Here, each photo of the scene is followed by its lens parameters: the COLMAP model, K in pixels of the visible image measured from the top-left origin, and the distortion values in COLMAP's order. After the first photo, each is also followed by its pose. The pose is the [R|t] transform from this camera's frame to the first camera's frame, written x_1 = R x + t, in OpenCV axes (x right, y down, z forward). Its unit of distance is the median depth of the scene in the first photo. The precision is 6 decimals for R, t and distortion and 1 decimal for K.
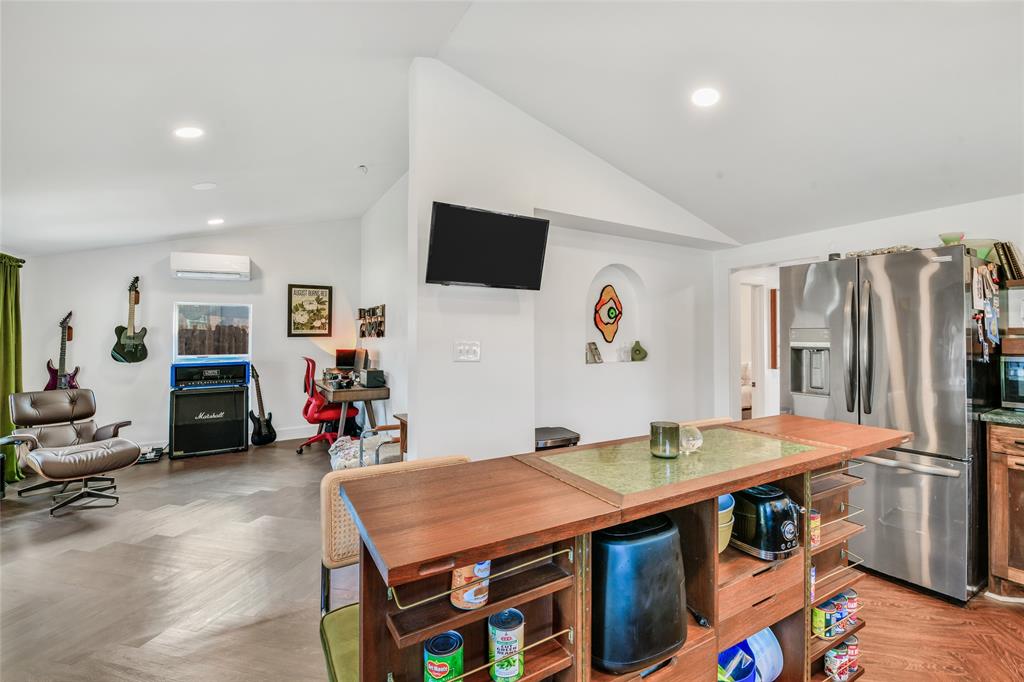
lens RADIAL K [[446.1, 0, 509.5], [0, 446.1, 335.7], [0, 0, 1]] dist [-0.002141, -0.009078]
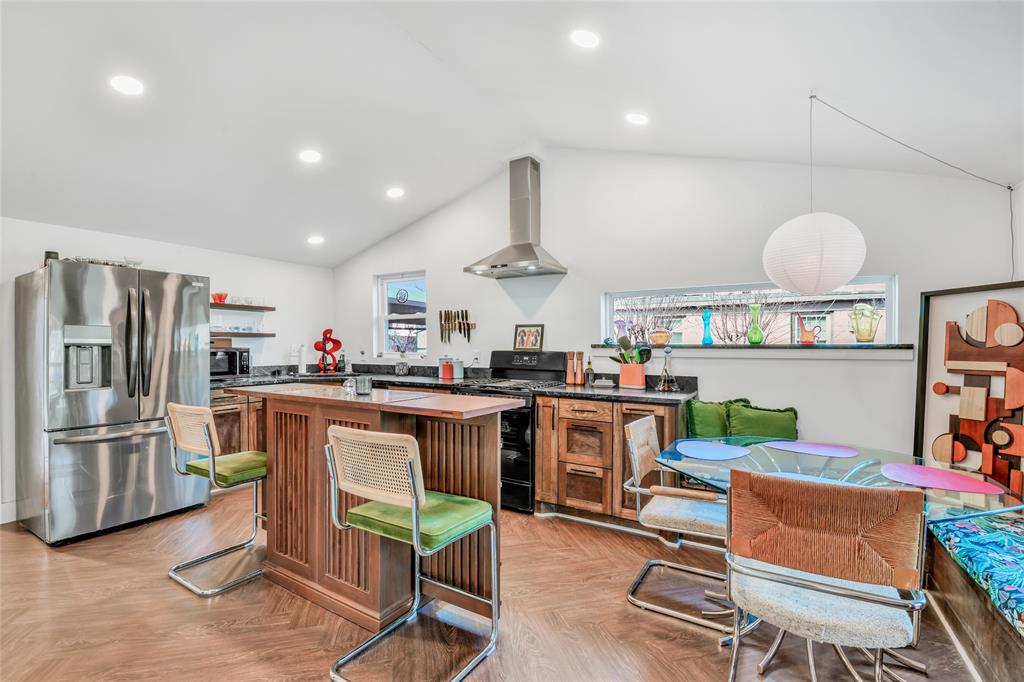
lens RADIAL K [[446.1, 0, 512.2], [0, 446.1, 343.1], [0, 0, 1]] dist [-0.002141, -0.009078]
pose [[-0.477849, 0.007443, 0.878410, -0.877866], [0.001909, 0.999971, -0.007435, 0.042625], [-0.878440, -0.001876, -0.477849, 0.774286]]
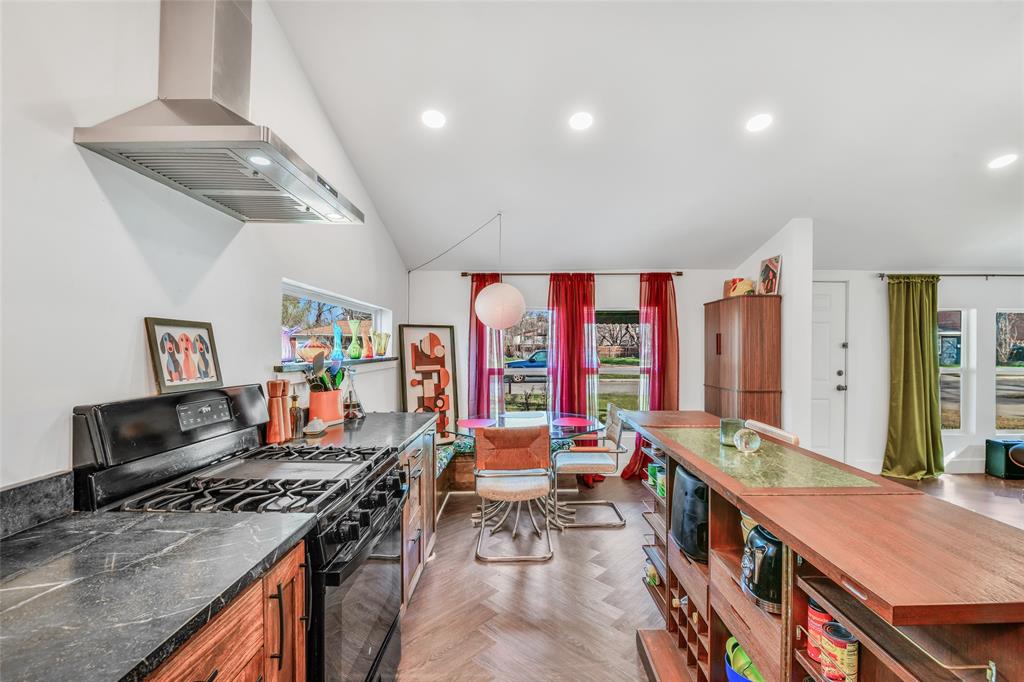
lens RADIAL K [[446.1, 0, 520.4], [0, 446.1, 347.2], [0, 0, 1]] dist [-0.002141, -0.009078]
pose [[-0.494932, 0.005698, -0.868913, 0.996270], [0.003357, 0.999984, 0.004645, -0.006885], [0.868925, -0.000618, -0.494943, 0.629237]]
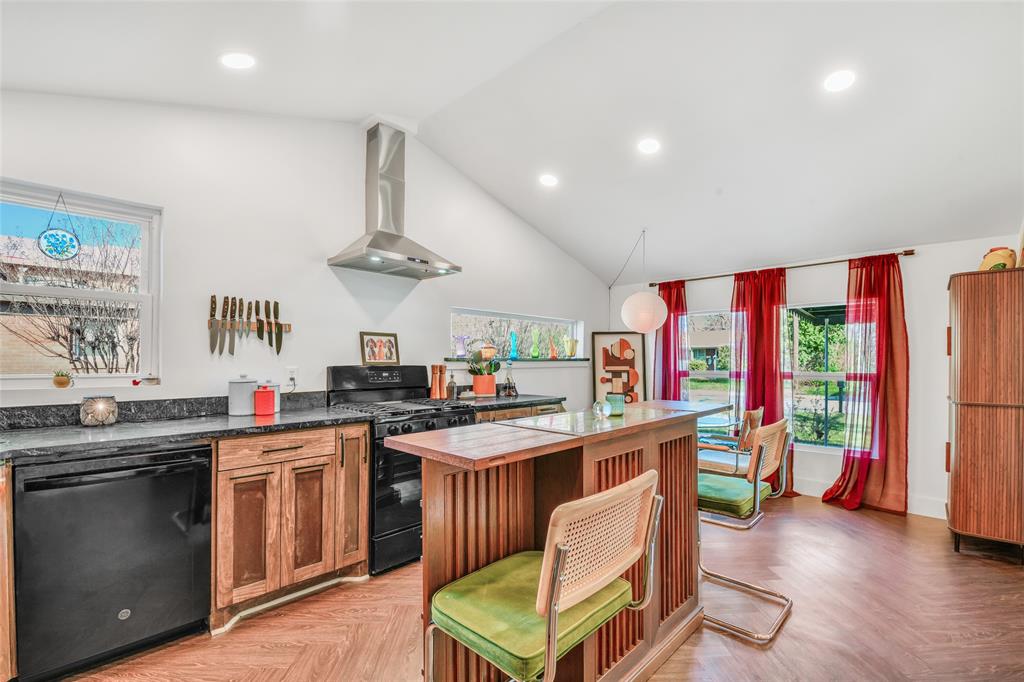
lens RADIAL K [[446.1, 0, 518.3], [0, 446.1, 363.0], [0, 0, 1]] dist [-0.002141, -0.009078]
pose [[-0.959162, 0.006522, -0.282783, 0.643289], [0.004071, 0.999949, 0.009253, 0.040840], [0.282829, 0.007724, -0.959139, 1.369493]]
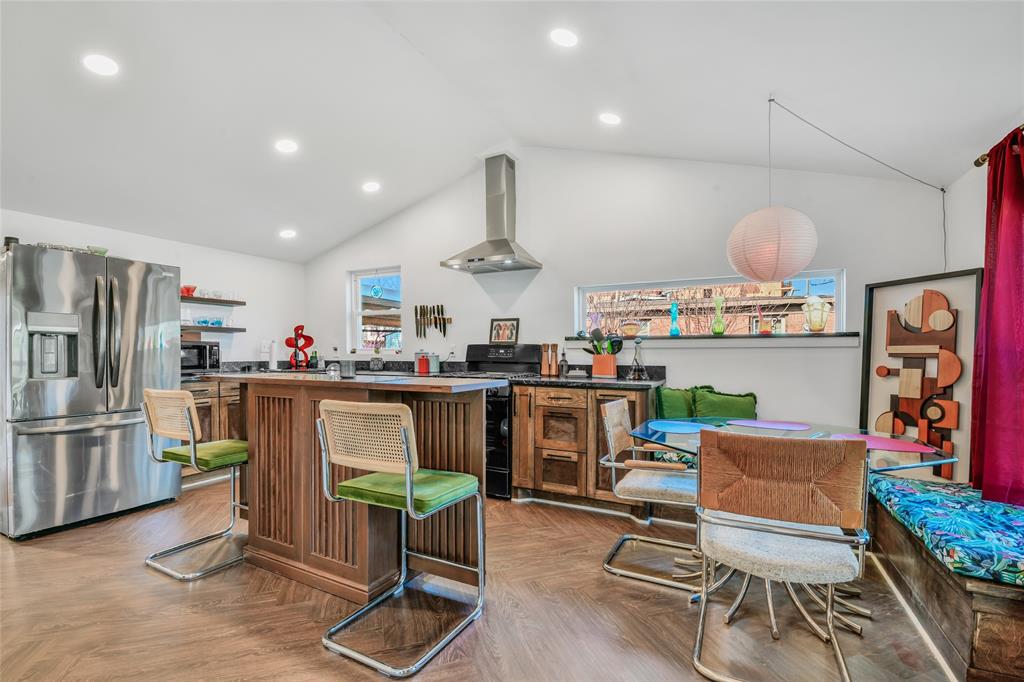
lens RADIAL K [[446.1, 0, 510.5], [0, 446.1, 352.1], [0, 0, 1]] dist [-0.002141, -0.009078]
pose [[-0.537684, 0.003561, 0.843139, -0.898120], [0.002725, 0.999993, -0.002486, 0.097290], [-0.843142, 0.000961, -0.537690, 0.826164]]
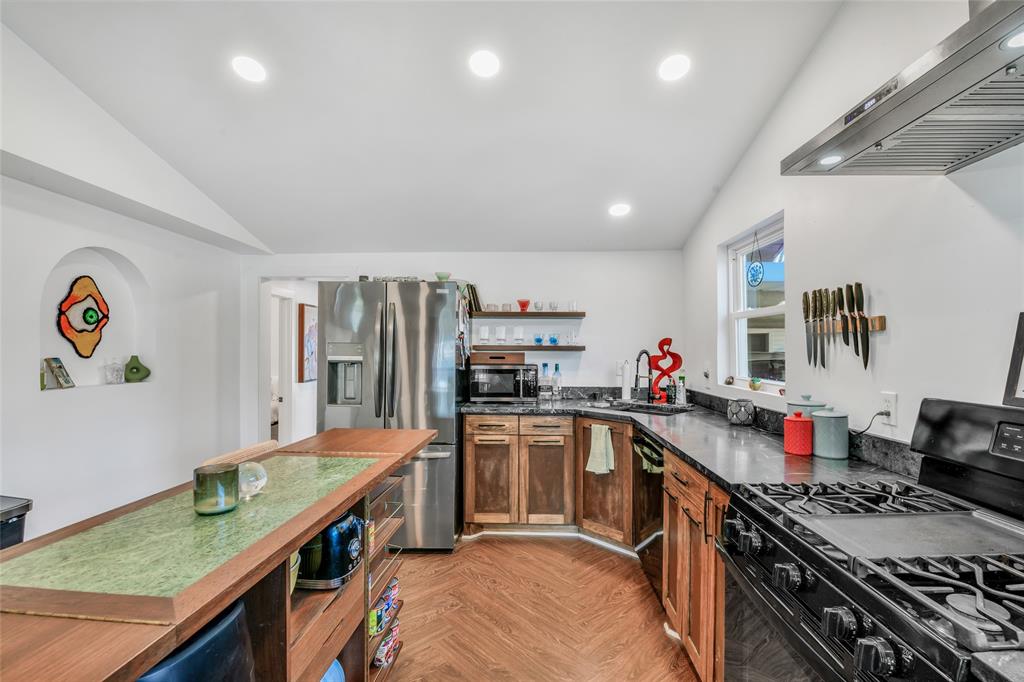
lens RADIAL K [[446.1, 0, 519.1], [0, 446.1, 355.2], [0, 0, 1]] dist [-0.002141, -0.009078]
pose [[0.531032, -0.004588, 0.847339, -0.006724], [-0.006488, 0.999934, 0.009480, -0.000184], [-0.847327, -0.010531, 0.530968, 0.104717]]
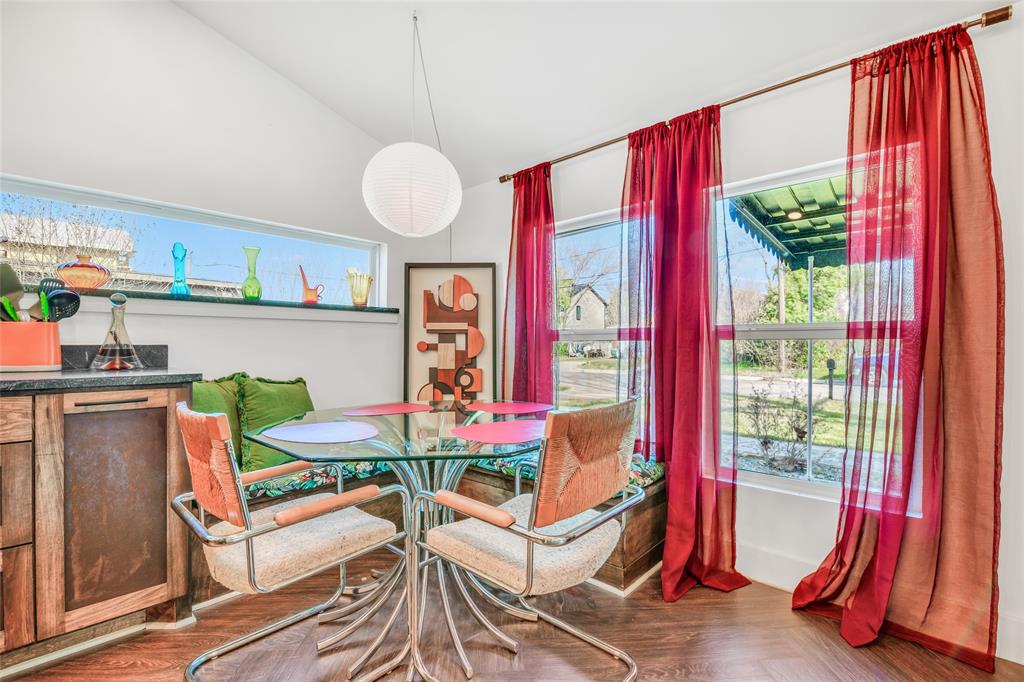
lens RADIAL K [[446.1, 0, 516.7], [0, 446.1, 343.6], [0, 0, 1]] dist [-0.002141, -0.009078]
pose [[-0.955231, 0.000115, -0.295861, -0.296293], [-0.000950, 0.999994, 0.003457, 0.137268], [0.295860, 0.003583, -0.955225, 0.636906]]
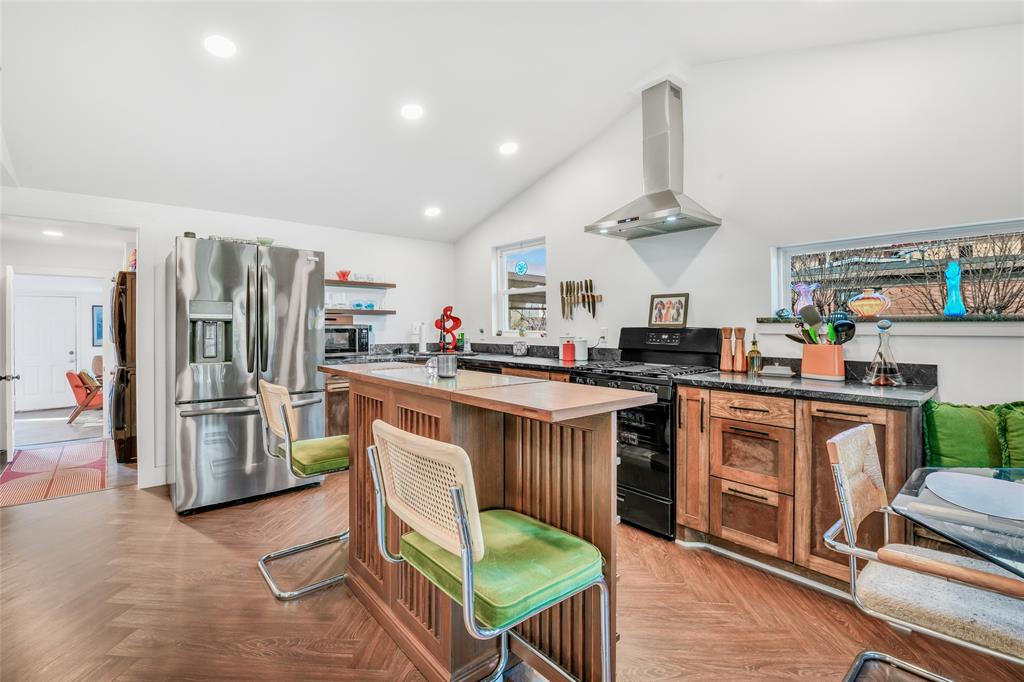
lens RADIAL K [[446.1, 0, 518.2], [0, 446.1, 326.4], [0, 0, 1]] dist [-0.002141, -0.009078]
pose [[-0.200555, 0.006134, 0.979663, -0.631087], [0.002105, 0.999981, -0.005831, 0.064265], [-0.979680, 0.000893, -0.200565, 0.613179]]
